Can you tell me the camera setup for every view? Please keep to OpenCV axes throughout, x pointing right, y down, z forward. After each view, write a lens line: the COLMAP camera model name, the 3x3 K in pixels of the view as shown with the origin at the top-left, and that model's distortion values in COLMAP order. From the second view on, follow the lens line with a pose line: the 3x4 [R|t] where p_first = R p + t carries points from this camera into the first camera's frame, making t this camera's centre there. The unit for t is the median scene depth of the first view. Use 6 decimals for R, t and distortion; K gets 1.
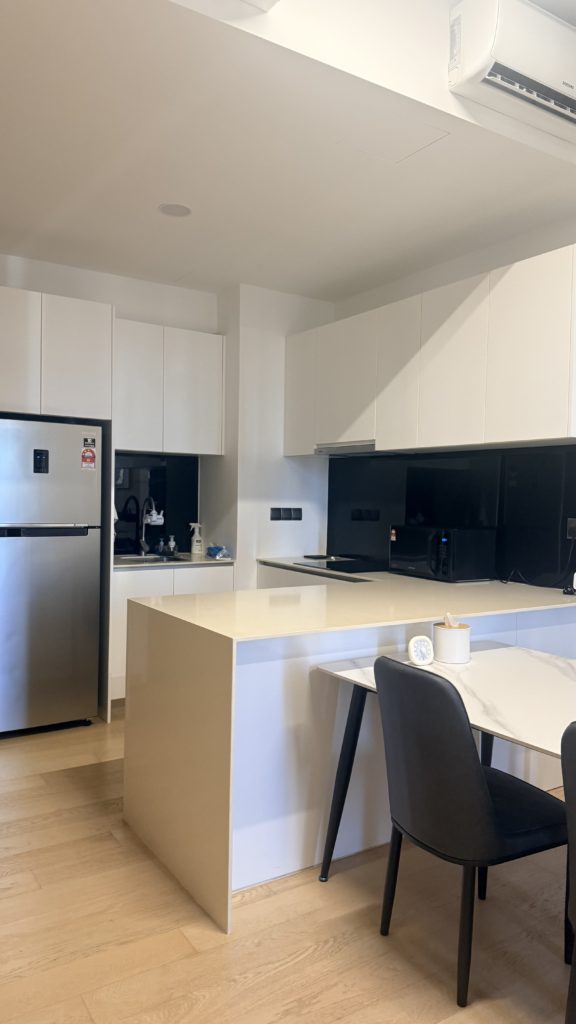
lens RADIAL K [[716.5, 0, 294.0], [0, 716.5, 516.6], [0, 0, 1]] dist [0.011094, 0.000324]
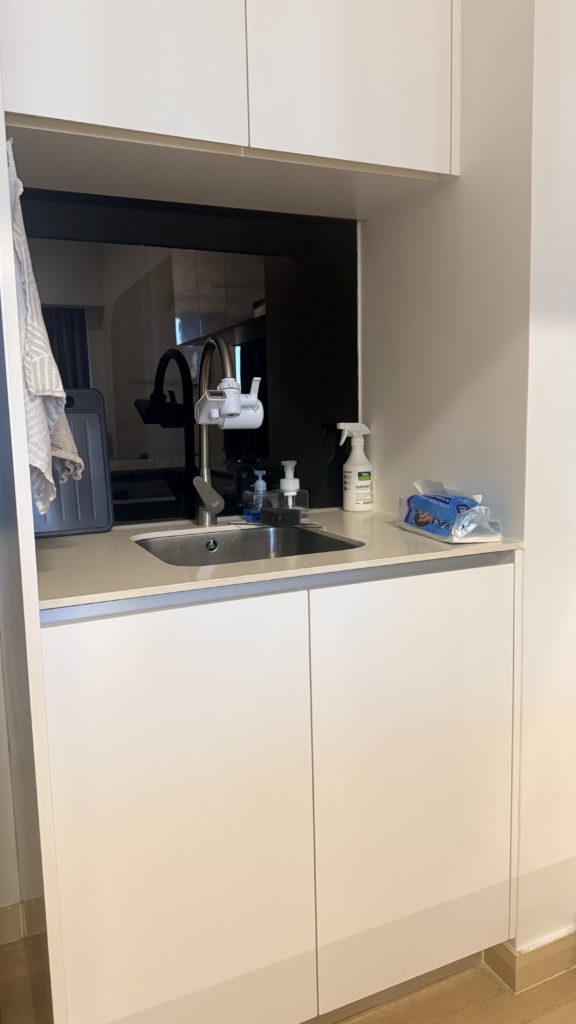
lens RADIAL K [[716.5, 0, 287.4], [0, 716.5, 514.3], [0, 0, 1]] dist [0.011094, 0.000324]
pose [[0.987988, -0.019840, -0.153251, -0.123221], [0.035797, 0.994132, 0.102080, 0.017565], [0.150327, -0.106339, 0.982901, 0.684023]]
